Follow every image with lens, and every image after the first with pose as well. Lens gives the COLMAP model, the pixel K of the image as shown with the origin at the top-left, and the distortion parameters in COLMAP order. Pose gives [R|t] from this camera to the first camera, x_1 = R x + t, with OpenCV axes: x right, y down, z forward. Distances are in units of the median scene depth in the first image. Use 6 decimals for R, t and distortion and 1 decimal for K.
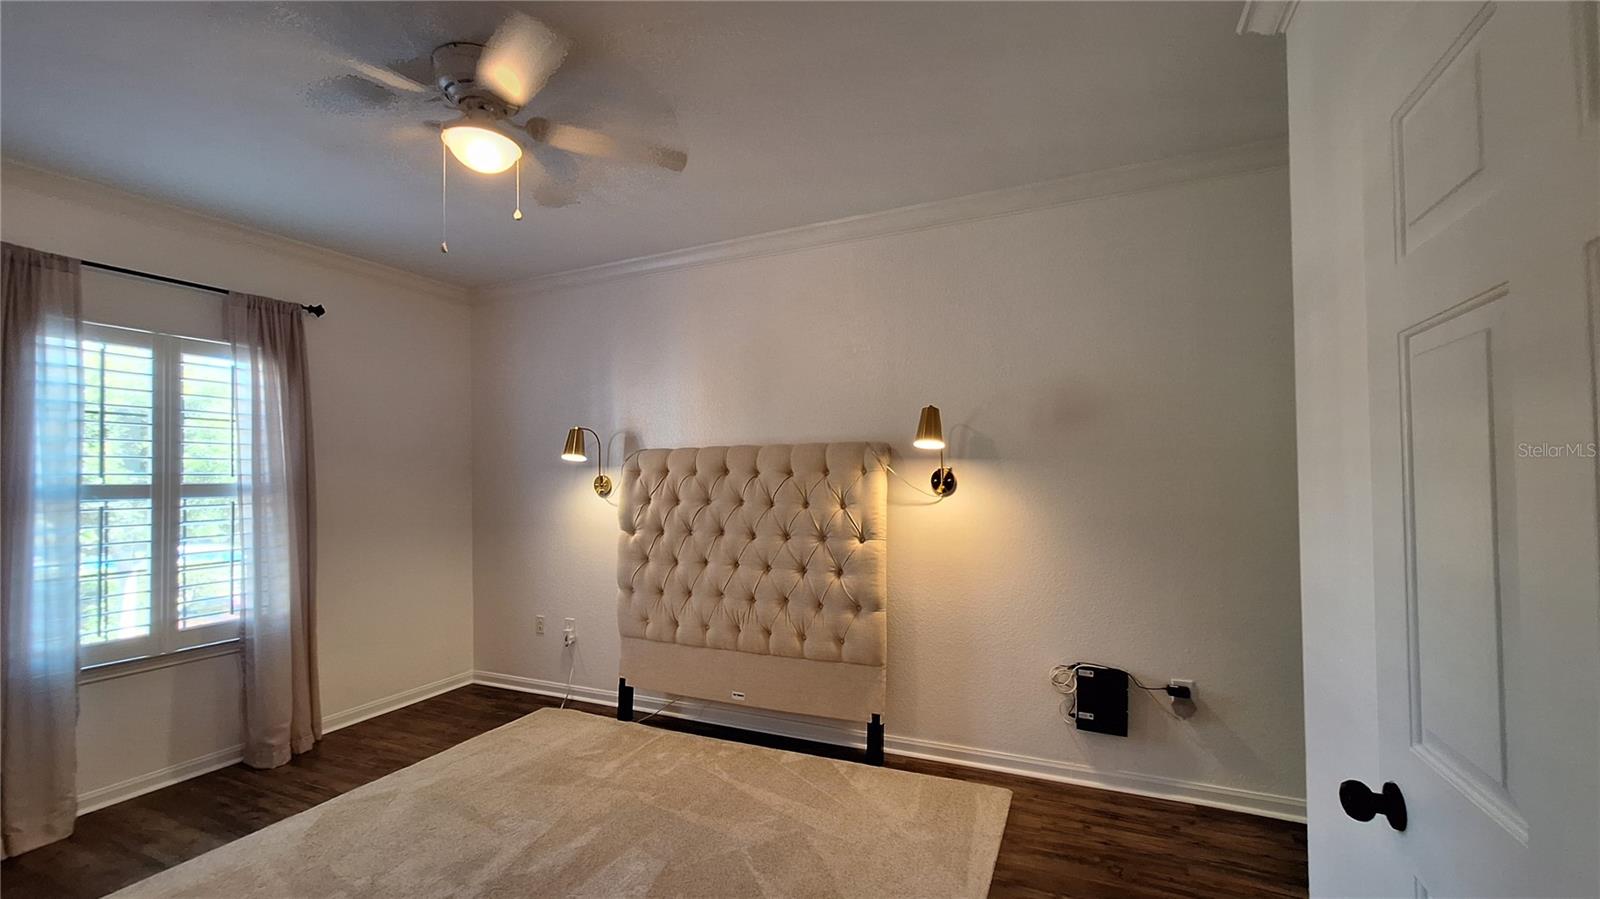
lens RADIAL K [[634.1, 0, 809.4], [0, 634.1, 465.5], [0, 0, 1]] dist [-0.002301, 0.000207]
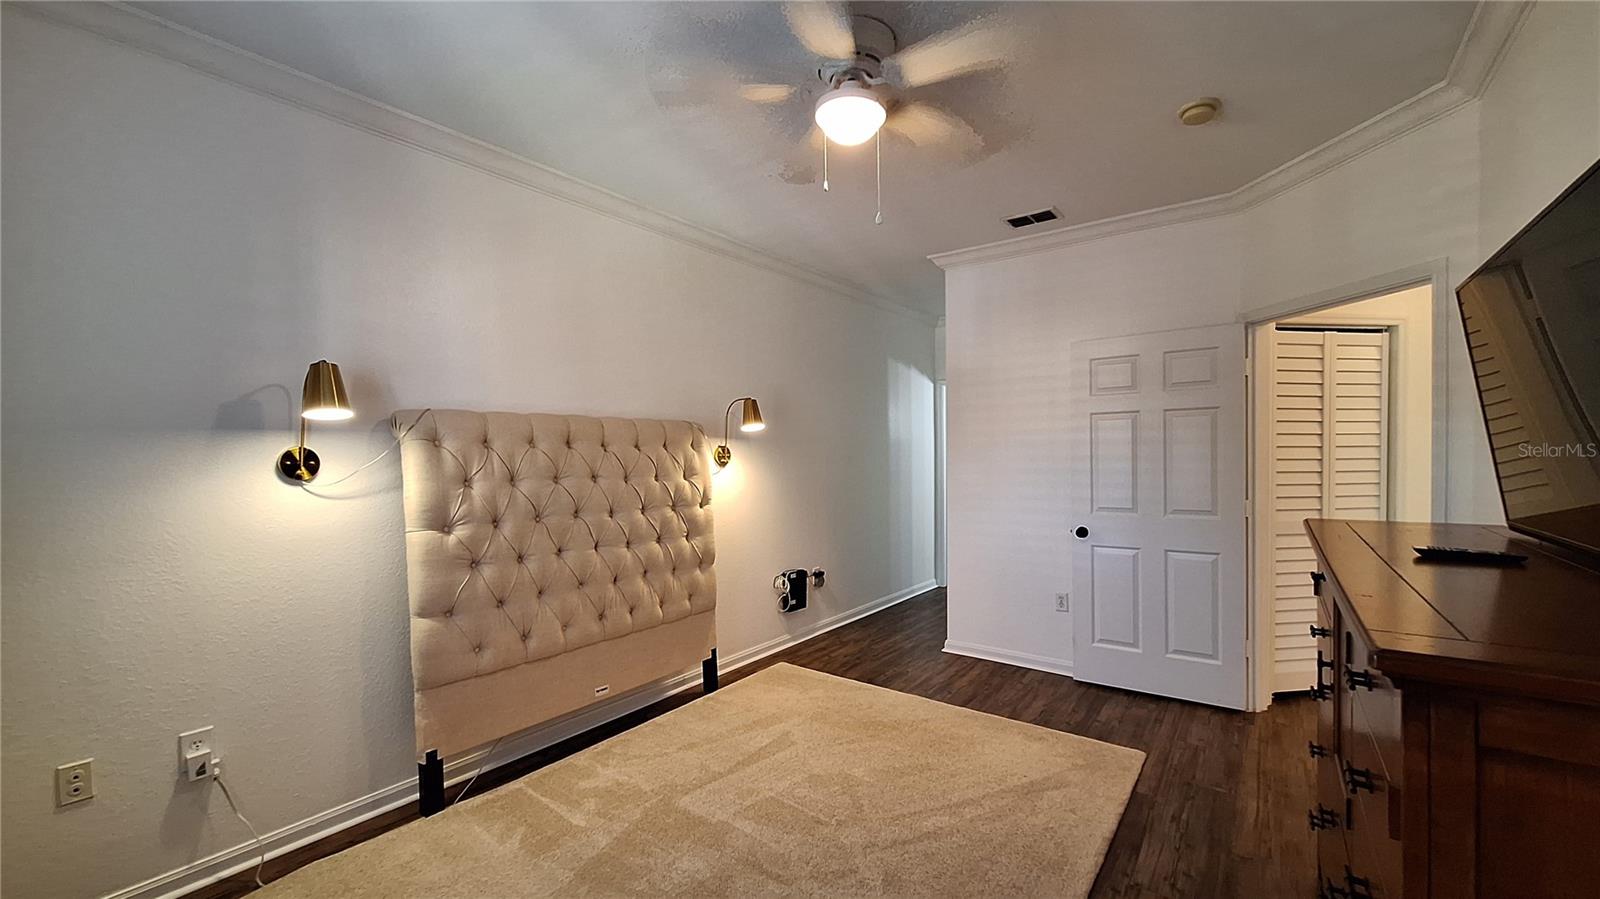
lens RADIAL K [[634.1, 0, 809.4], [0, 634.1, 465.5], [0, 0, 1]] dist [-0.002301, 0.000207]
pose [[0.216894, -0.008046, 0.976162, -0.984413], [-0.009255, 0.999904, 0.010298, 0.030090], [-0.976151, -0.011268, 0.216798, 0.545472]]
